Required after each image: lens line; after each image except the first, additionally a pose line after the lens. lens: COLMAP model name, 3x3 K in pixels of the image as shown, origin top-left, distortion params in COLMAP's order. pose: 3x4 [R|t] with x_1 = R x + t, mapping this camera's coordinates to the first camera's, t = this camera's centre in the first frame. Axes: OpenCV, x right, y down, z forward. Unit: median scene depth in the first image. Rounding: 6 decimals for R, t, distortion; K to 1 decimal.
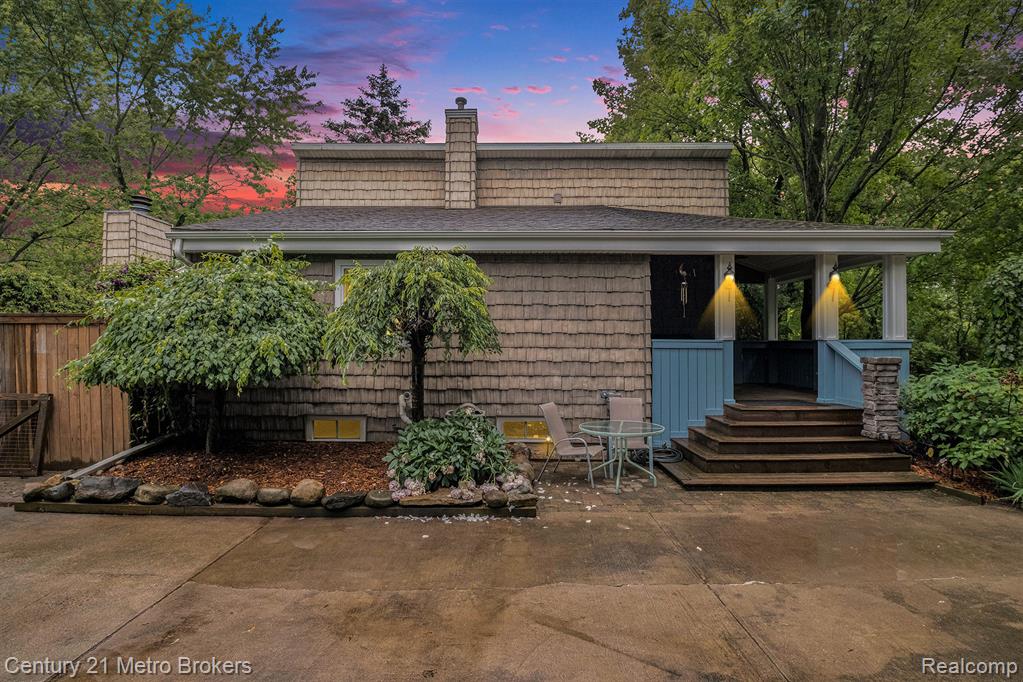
lens RADIAL K [[497.4, 0, 511.2], [0, 497.4, 342.4], [0, 0, 1]] dist [0.002357, 0.000064]
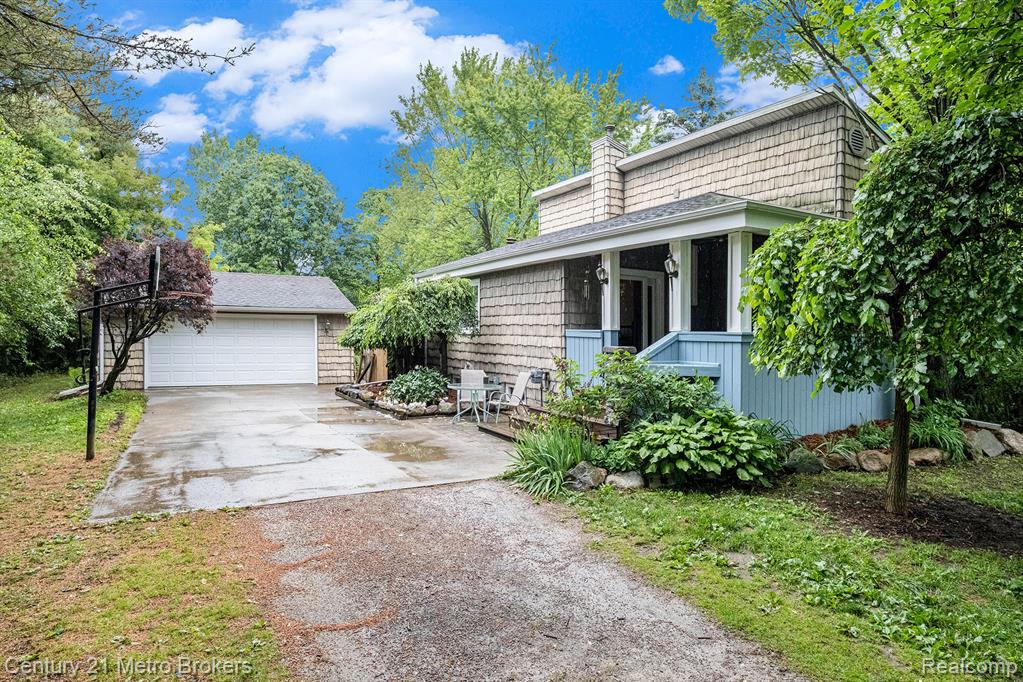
lens RADIAL K [[602.9, 0, 510.2], [0, 602.9, 339.2], [0, 0, 1]] dist [-0.050682, -0.000482]
pose [[0.497984, 0.010608, -0.867122, 1.500769], [-0.016919, 0.999854, 0.002515, 0.017627], [0.867021, 0.013418, 0.498090, 0.141091]]
